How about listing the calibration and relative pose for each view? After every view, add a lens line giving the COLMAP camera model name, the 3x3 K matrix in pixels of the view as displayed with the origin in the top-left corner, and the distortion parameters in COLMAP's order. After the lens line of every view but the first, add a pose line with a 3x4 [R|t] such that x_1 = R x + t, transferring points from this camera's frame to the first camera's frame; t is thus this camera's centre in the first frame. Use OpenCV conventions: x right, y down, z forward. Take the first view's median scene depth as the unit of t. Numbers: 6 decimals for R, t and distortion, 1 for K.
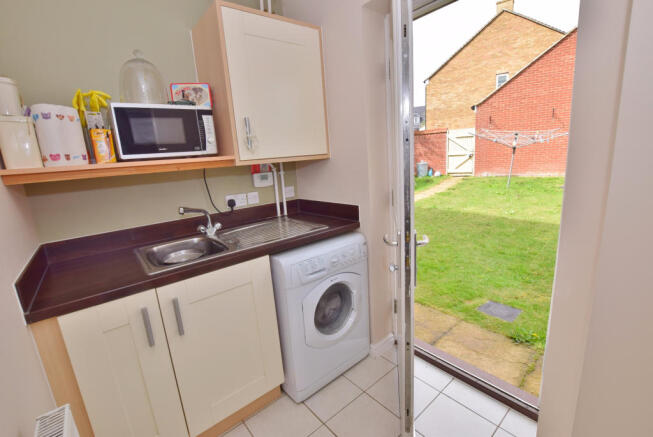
lens RADIAL K [[290.1, 0, 327.6], [0, 290.1, 217.2], [0, 0, 1]] dist [-0.019339, 0.000643]
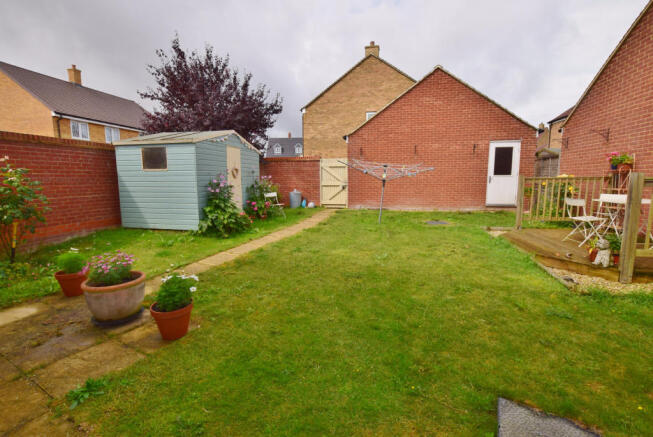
lens RADIAL K [[290.1, 0, 325.9], [0, 290.1, 218.0], [0, 0, 1]] dist [-0.019339, 0.000643]
pose [[0.930612, 0.010309, 0.365861, 0.105782], [0.022426, 0.996119, -0.085110, -0.035655], [-0.365319, 0.087409, 0.926770, 0.167401]]
